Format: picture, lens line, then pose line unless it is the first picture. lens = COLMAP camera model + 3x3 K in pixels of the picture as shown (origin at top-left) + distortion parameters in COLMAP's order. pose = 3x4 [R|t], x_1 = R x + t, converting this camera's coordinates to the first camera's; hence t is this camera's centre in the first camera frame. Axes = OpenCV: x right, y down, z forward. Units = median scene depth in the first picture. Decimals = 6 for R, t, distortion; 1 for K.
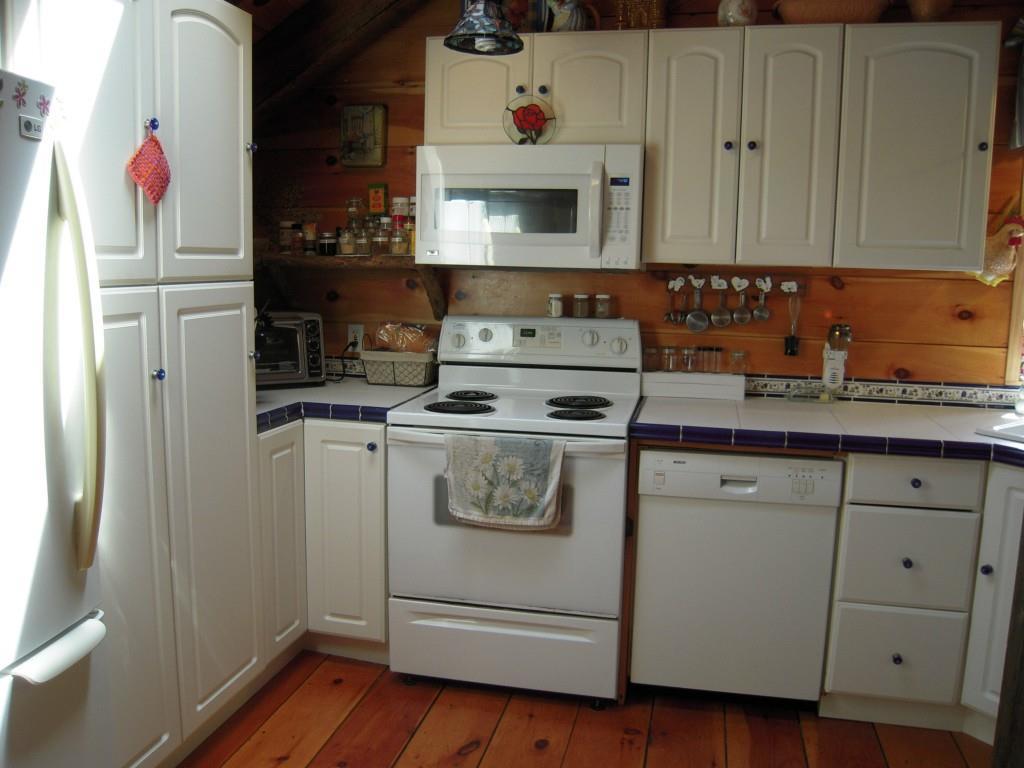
lens RADIAL K [[854.3, 0, 507.2], [0, 854.3, 384.0], [0, 0, 1]] dist [-0.108914, 0.057488]
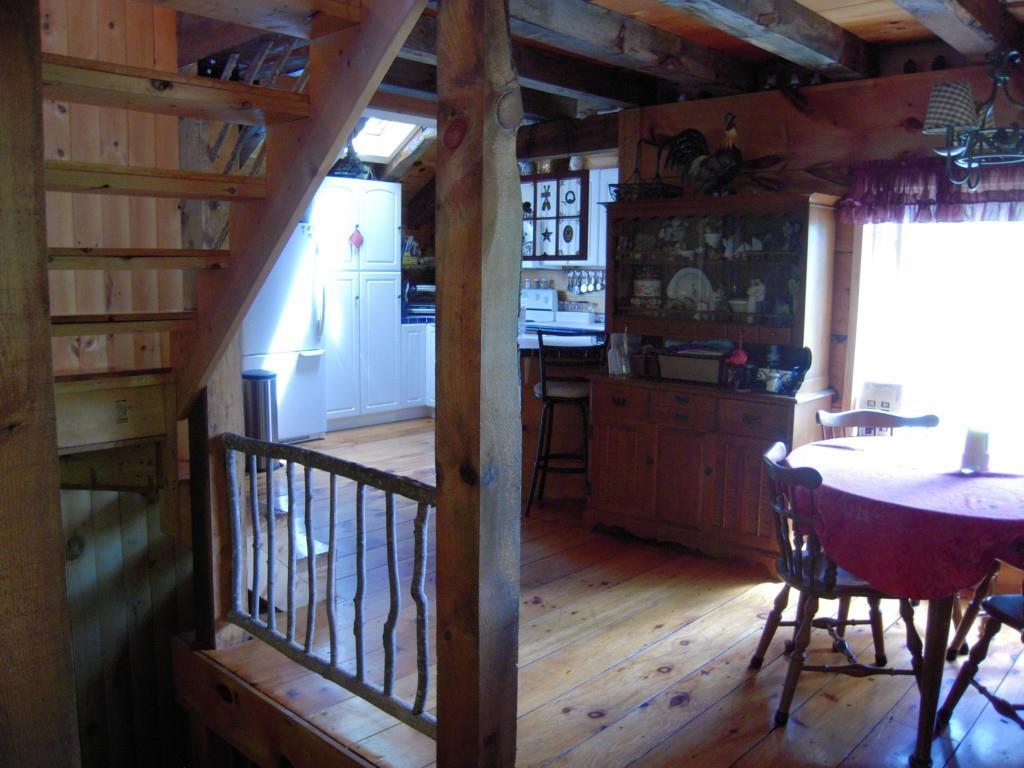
lens RADIAL K [[854.3, 0, 509.6], [0, 854.3, 381.4], [0, 0, 1]] dist [-0.108914, 0.057488]
pose [[0.871224, 0.057622, -0.487493, 1.307593], [-0.068507, 0.997640, -0.004509, 0.215603], [0.486082, 0.037325, 0.873116, -1.223703]]
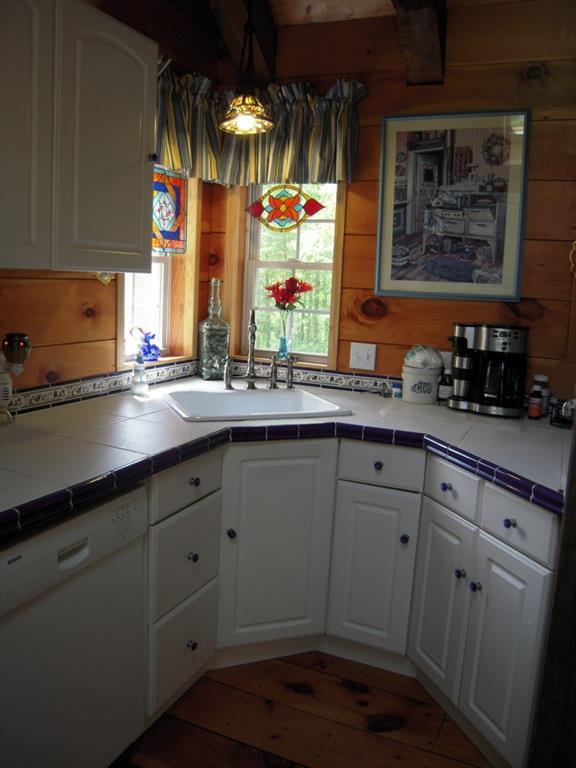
lens RADIAL K [[640.7, 0, 288.0], [0, 640.7, 382.2], [0, 0, 1]] dist [-0.108914, 0.057488]
pose [[0.195002, -0.167212, 0.966444, -0.193611], [0.097273, 0.983799, 0.150588, -0.092768], [-0.975967, 0.064644, 0.208108, 0.591601]]
